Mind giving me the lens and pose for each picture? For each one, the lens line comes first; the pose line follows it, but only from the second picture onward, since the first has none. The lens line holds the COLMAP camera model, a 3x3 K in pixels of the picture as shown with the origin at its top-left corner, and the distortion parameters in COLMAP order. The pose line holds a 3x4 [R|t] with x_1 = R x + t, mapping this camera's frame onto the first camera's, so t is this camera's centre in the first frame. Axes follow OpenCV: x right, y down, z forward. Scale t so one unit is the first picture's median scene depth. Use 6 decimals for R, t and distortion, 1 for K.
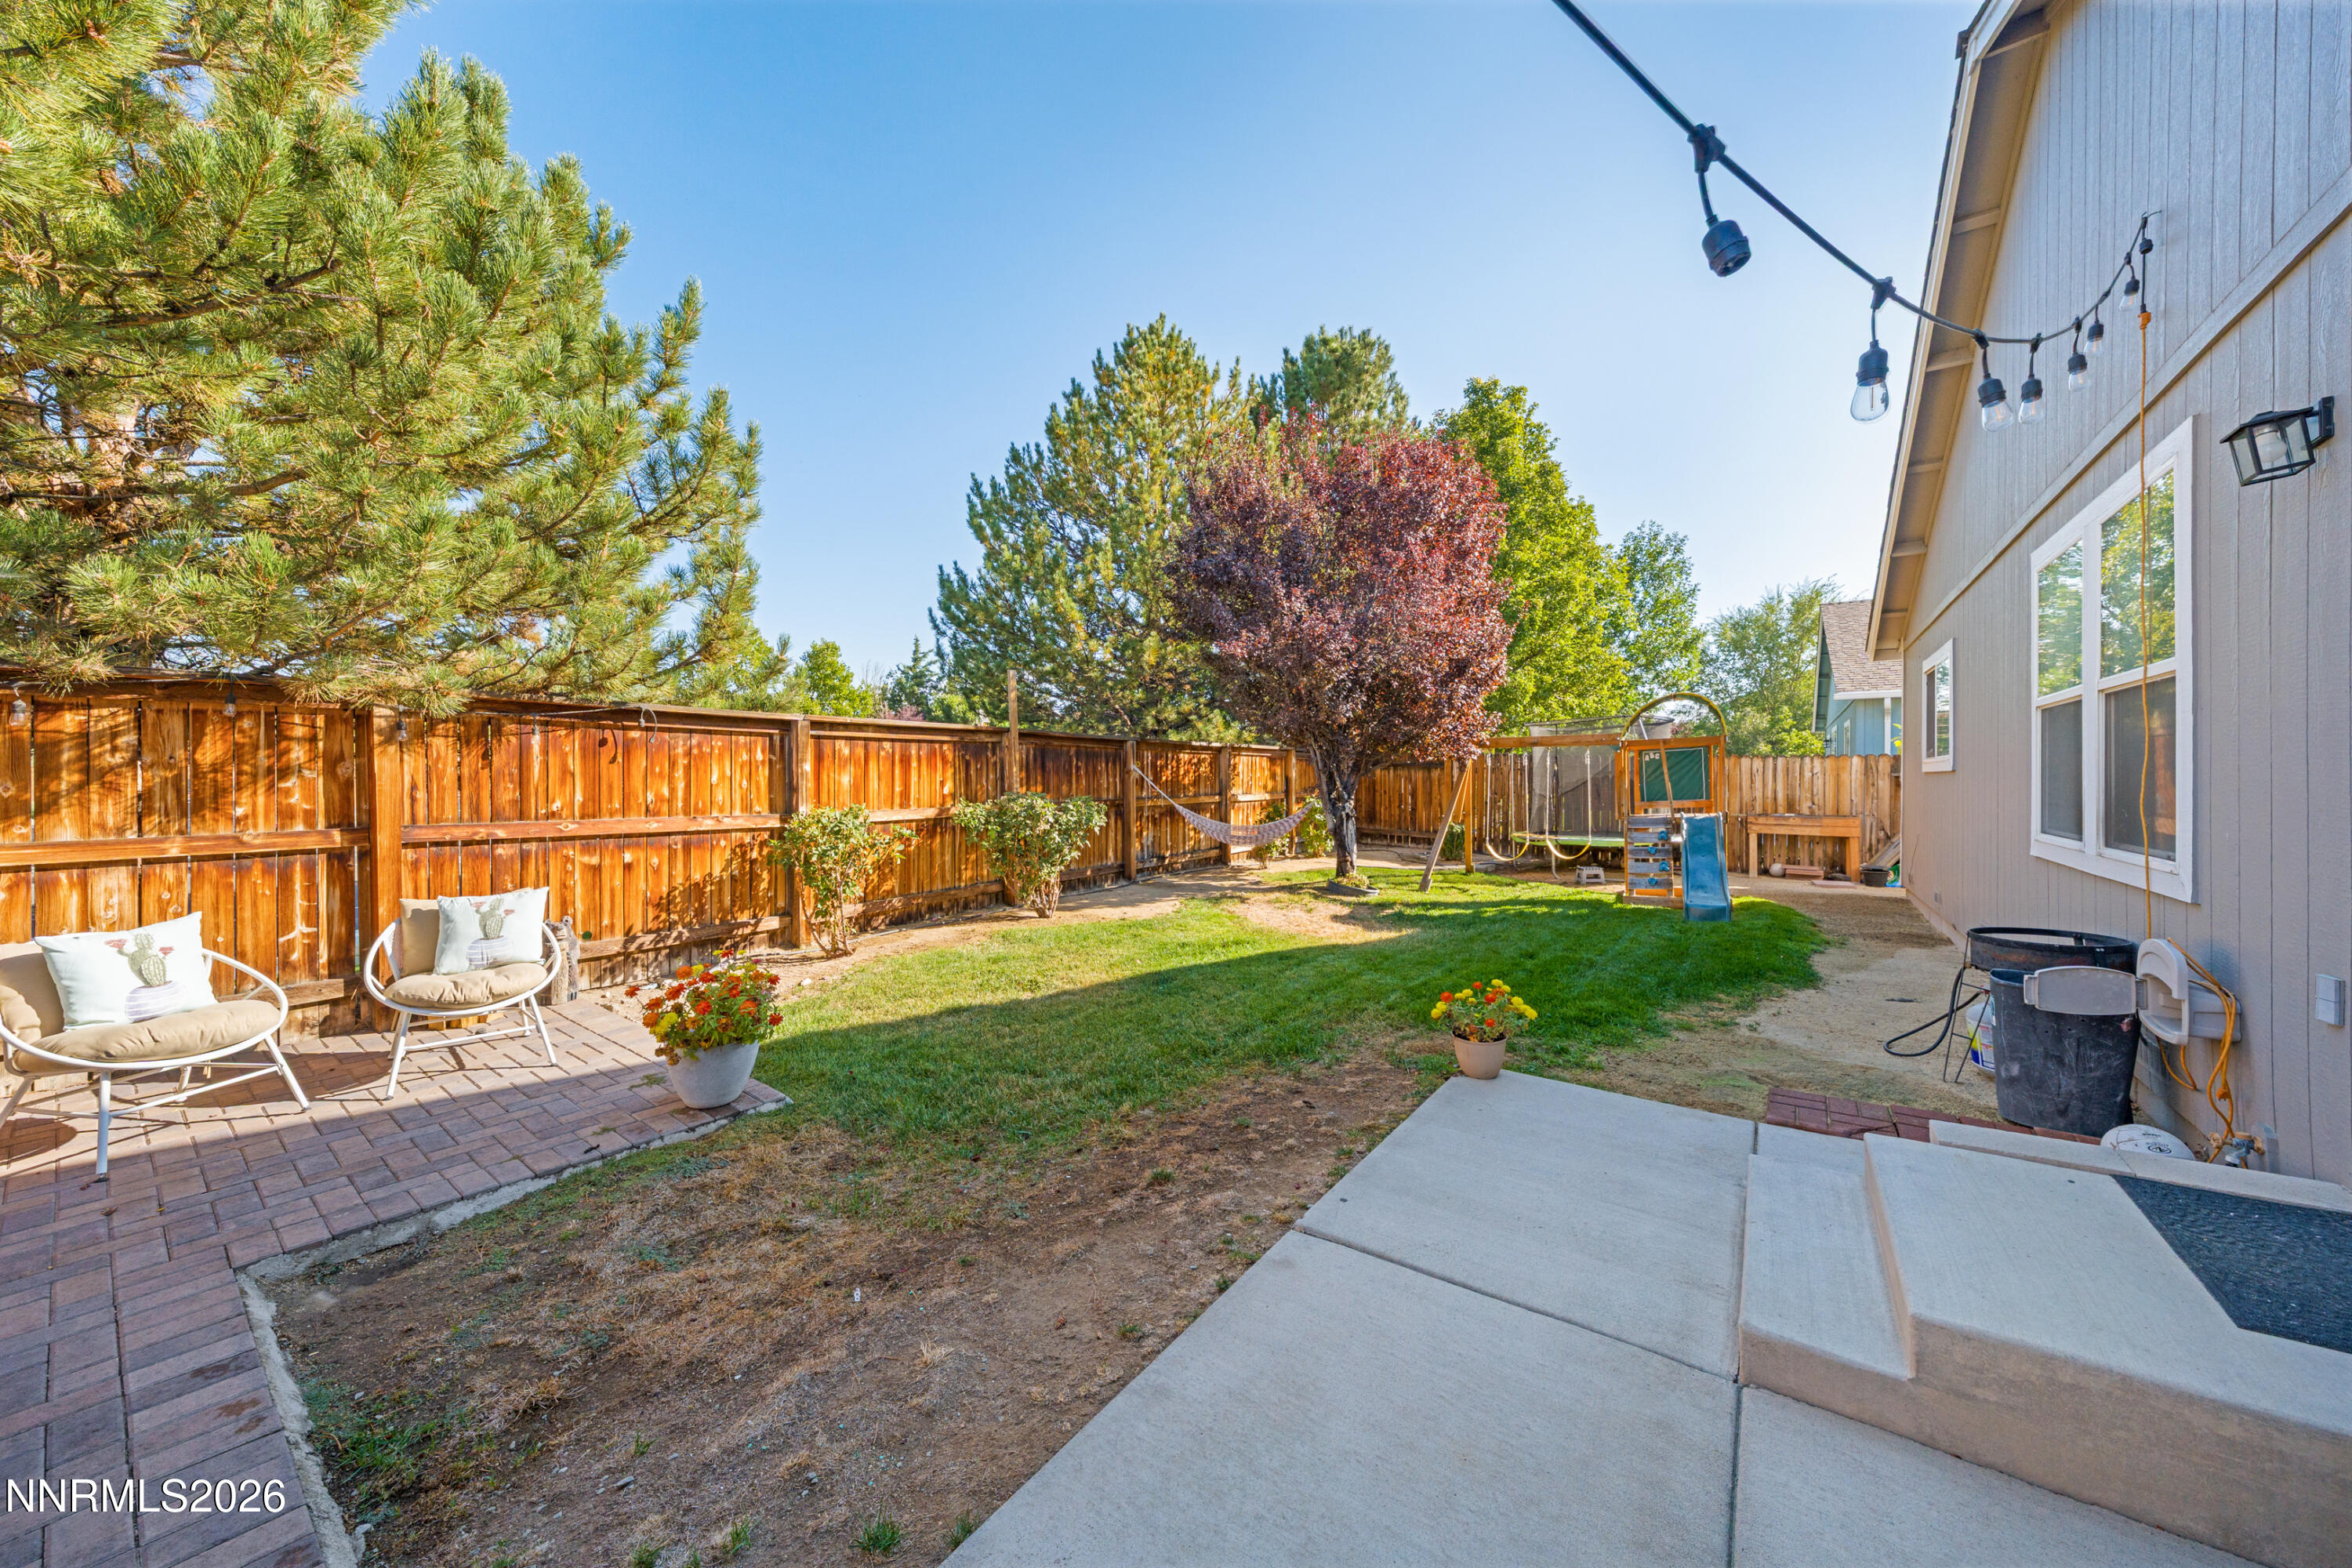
lens RADIAL K [[803.5, 0, 1171.8], [0, 803.5, 776.0], [0, 0, 1]] dist [0.000869, -0.000354]
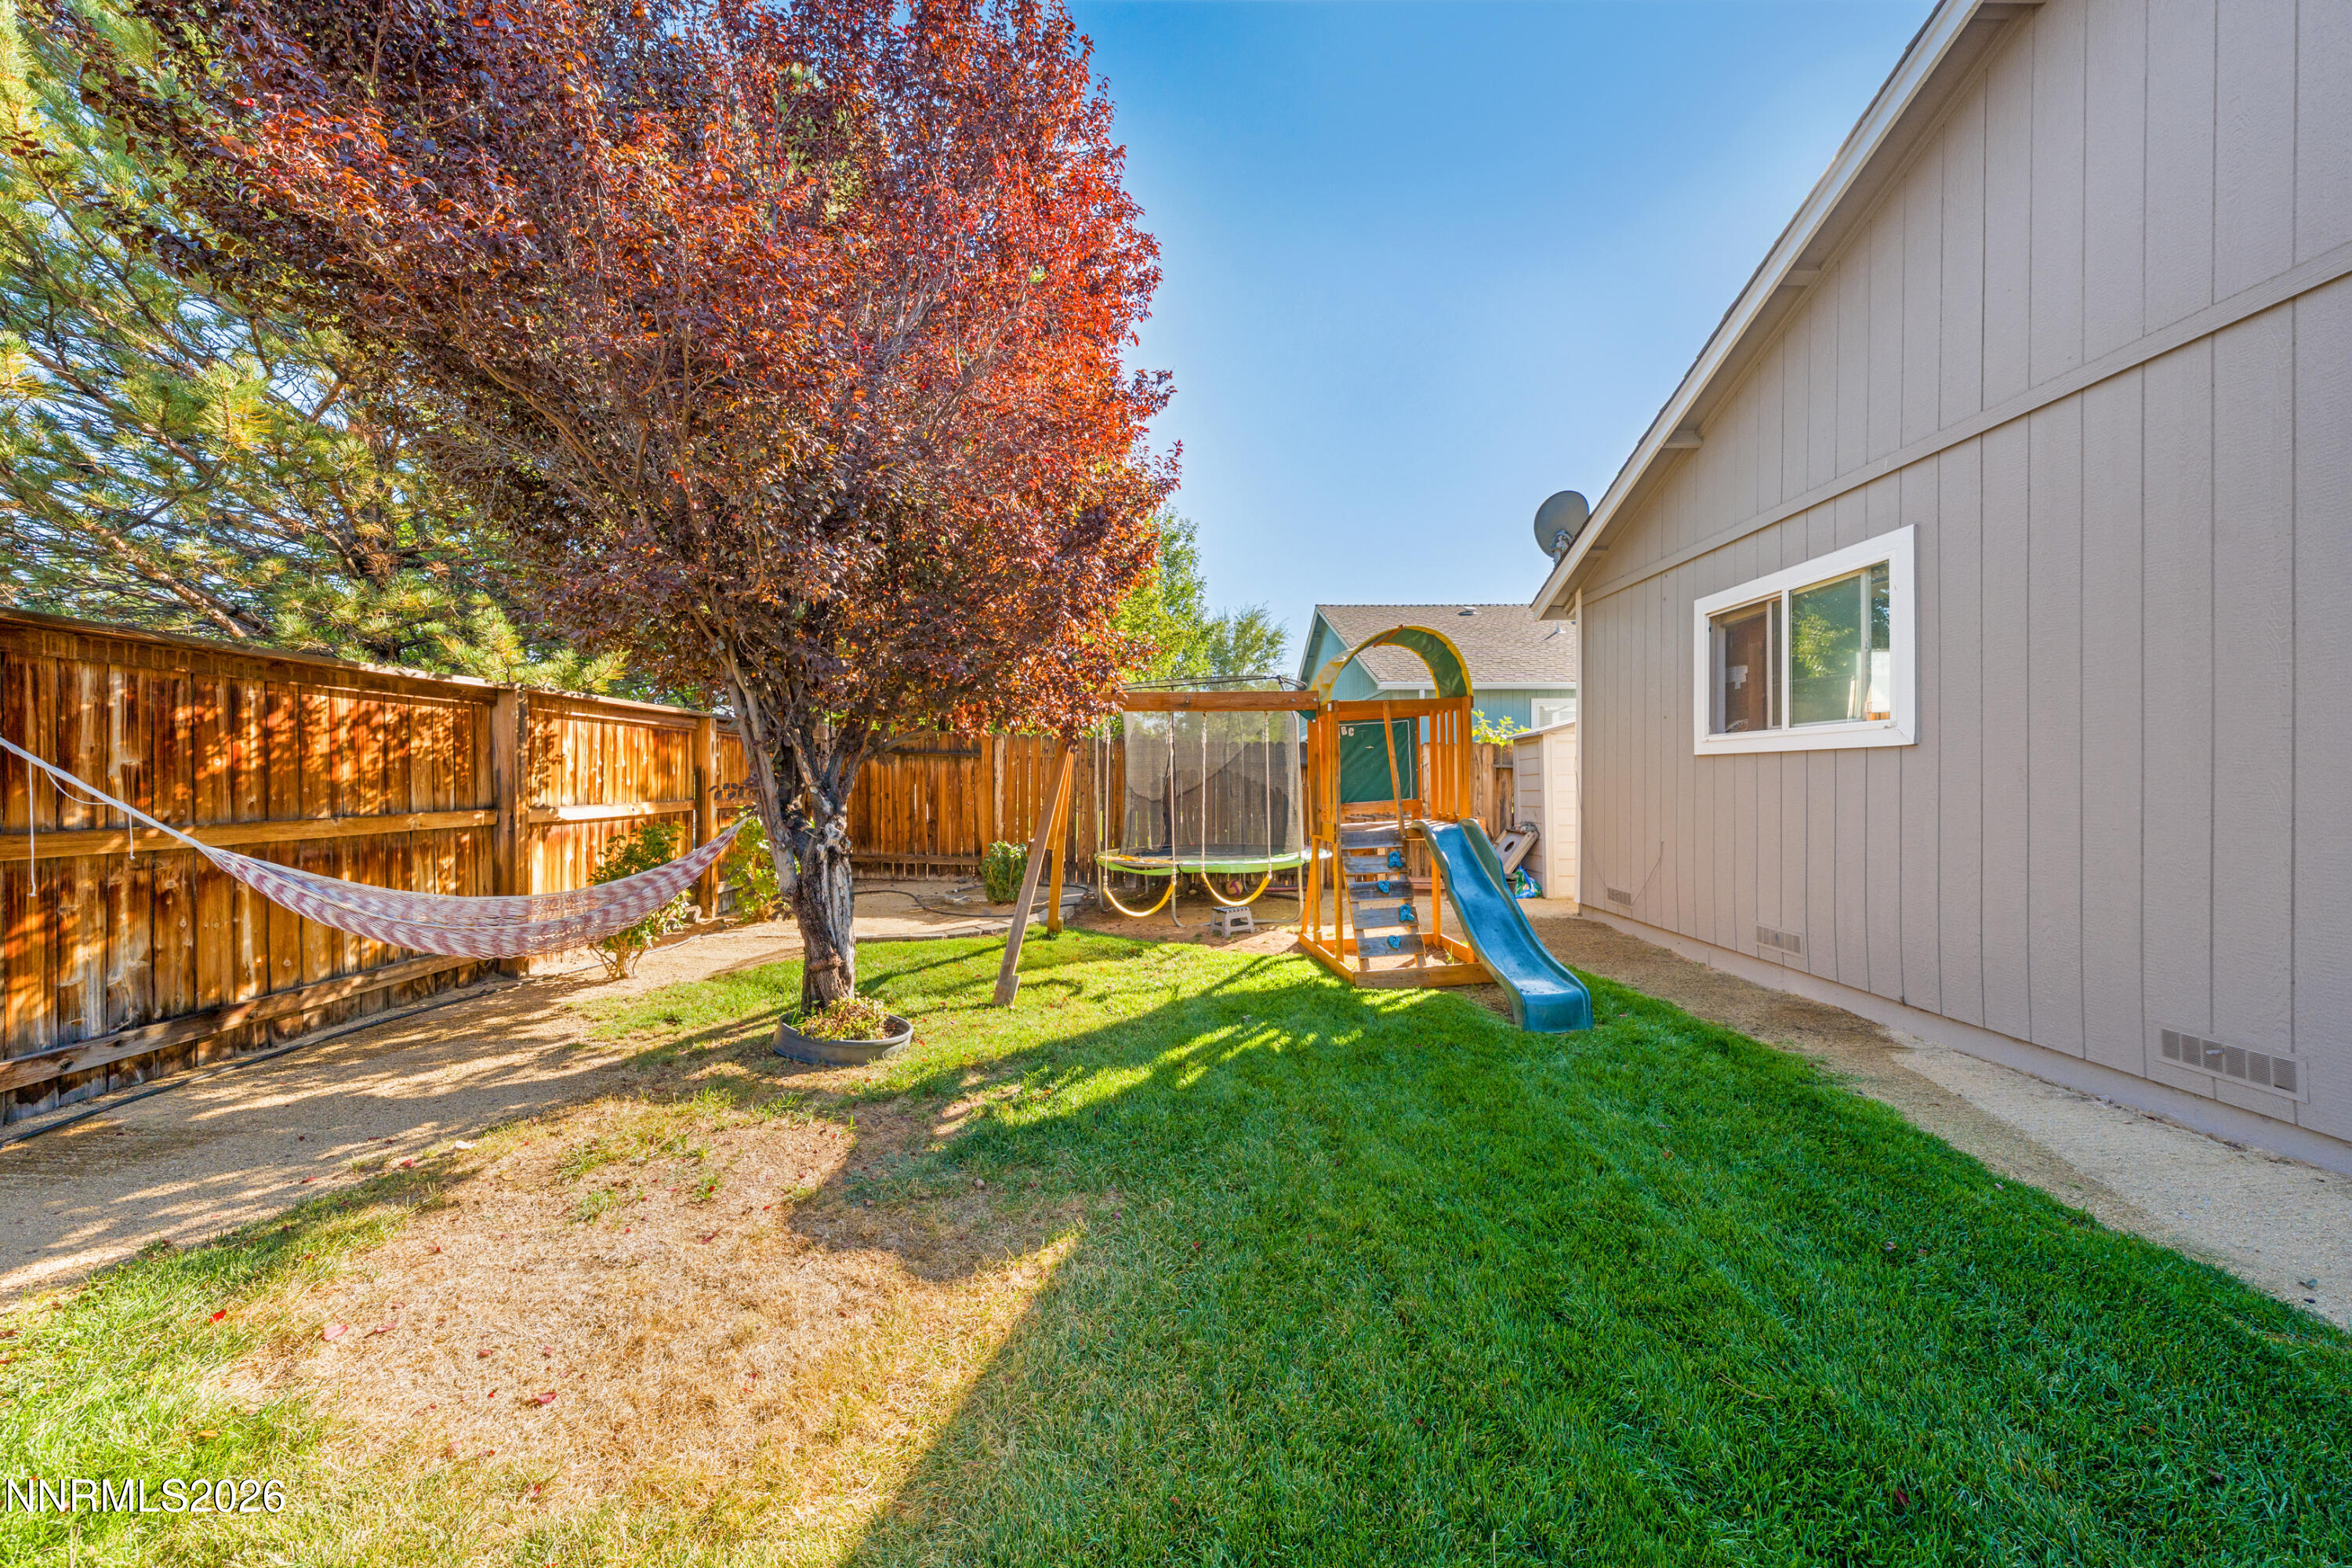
lens RADIAL K [[803.5, 0, 1188.7], [0, 803.5, 775.5], [0, 0, 1]] dist [0.000869, -0.000354]
pose [[0.796781, -0.002046, 0.604264, 0.100818], [0.004135, 0.999989, -0.002066, 0.009189], [-0.604253, 0.004144, 0.796781, 0.488461]]
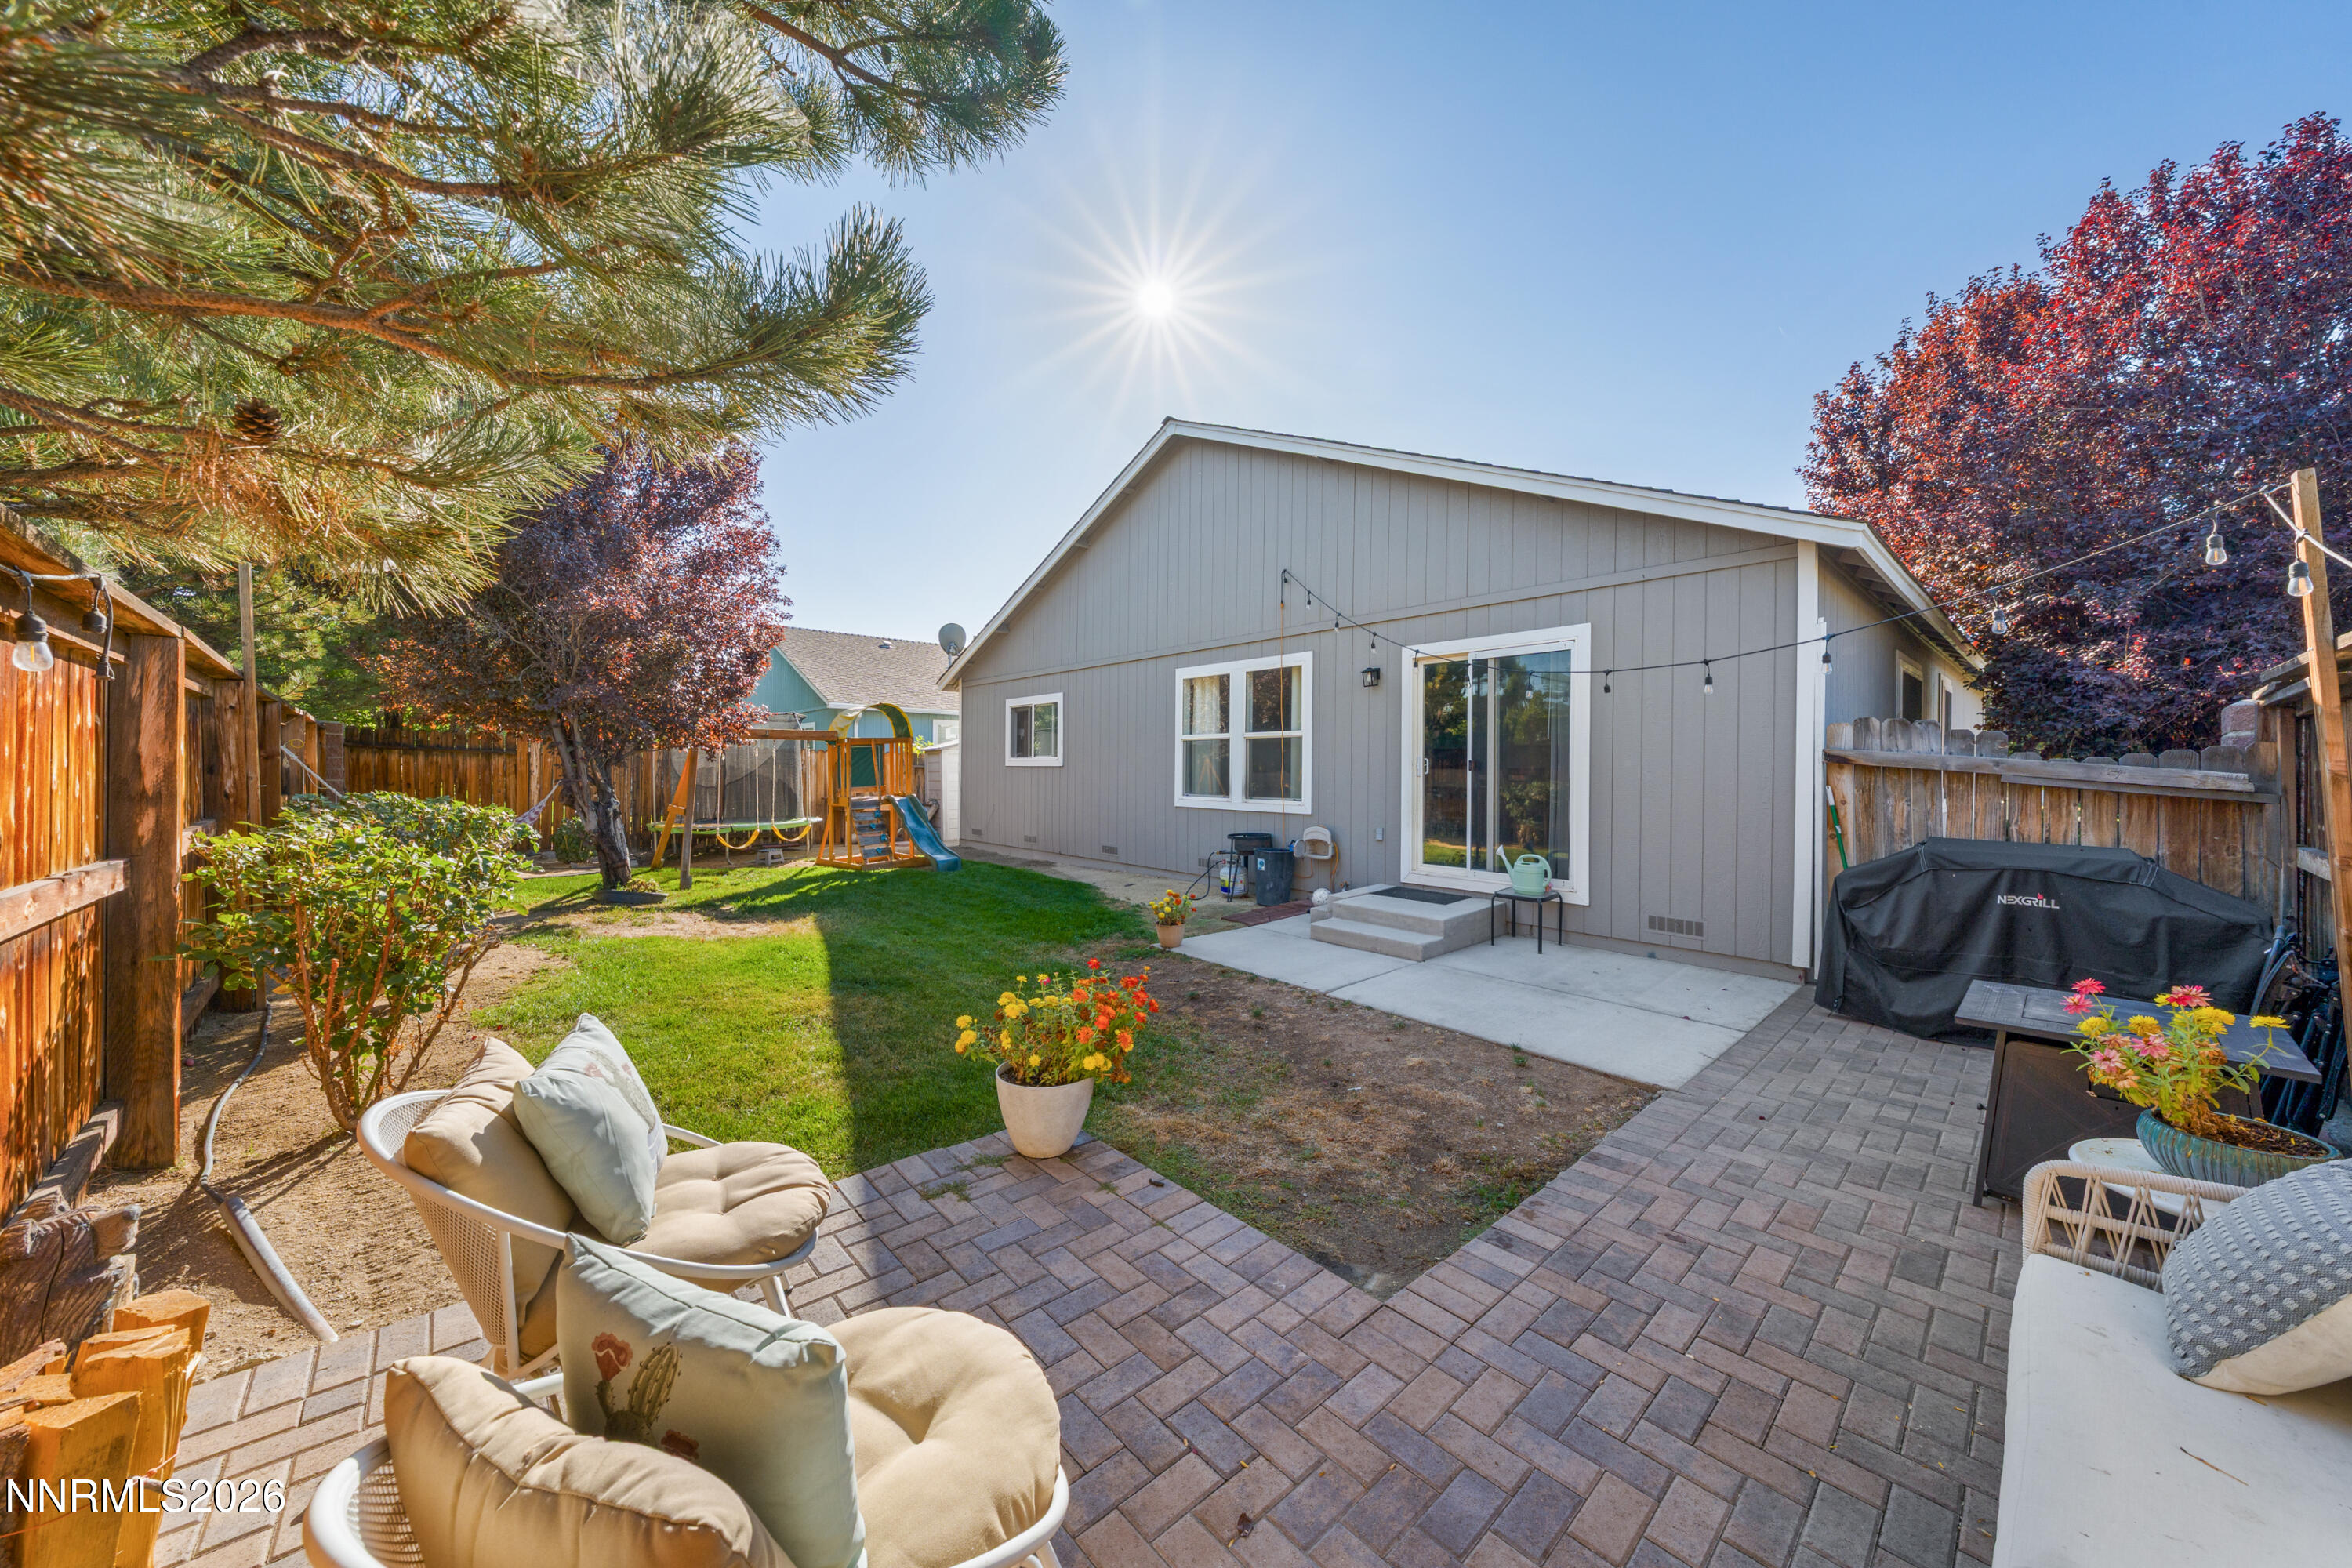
lens RADIAL K [[803.5, 0, 1181.5], [0, 803.5, 772.9], [0, 0, 1]] dist [0.000869, -0.000354]
pose [[0.206796, -0.004612, 0.978373, -0.427597], [-0.007419, 0.999953, 0.006282, -0.002469], [-0.978356, -0.008557, 0.206752, 0.208784]]
